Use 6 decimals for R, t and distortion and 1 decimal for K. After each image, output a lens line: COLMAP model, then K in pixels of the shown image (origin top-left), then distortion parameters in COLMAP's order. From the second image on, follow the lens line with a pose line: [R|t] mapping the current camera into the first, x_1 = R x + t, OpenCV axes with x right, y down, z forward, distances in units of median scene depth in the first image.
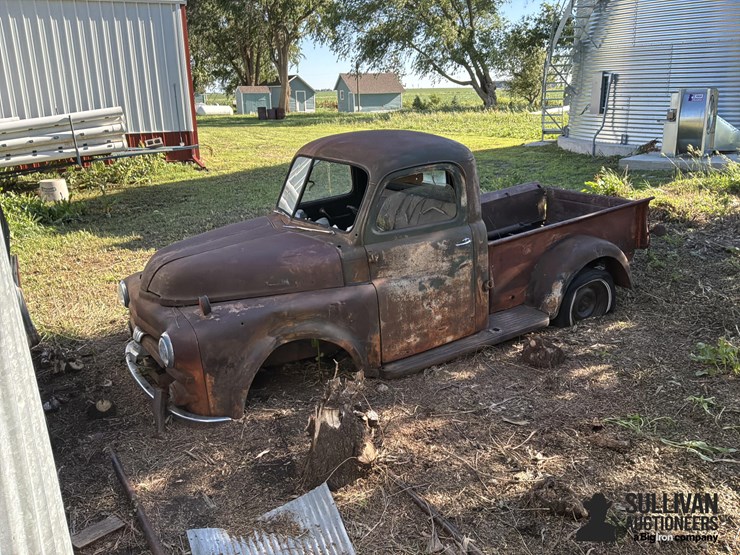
lens RADIAL K [[616.1, 0, 372.0], [0, 616.1, 275.7], [0, 0, 1]] dist [0.130364, -0.269930]
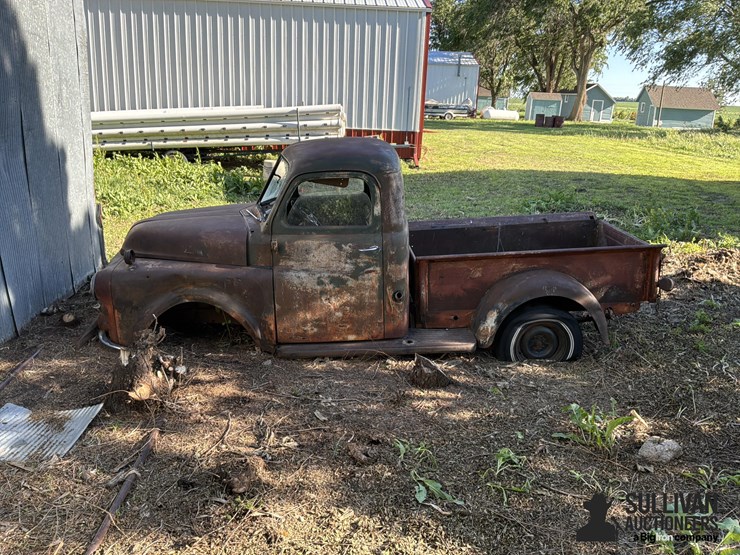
lens RADIAL K [[616.1, 0, 372.0], [0, 616.1, 275.7], [0, 0, 1]] dist [0.130364, -0.269930]
pose [[0.878063, 0.188890, -0.439689, 0.215964], [-0.191859, 0.980680, 0.038156, -0.017507], [0.438401, 0.050855, 0.897339, 0.021748]]
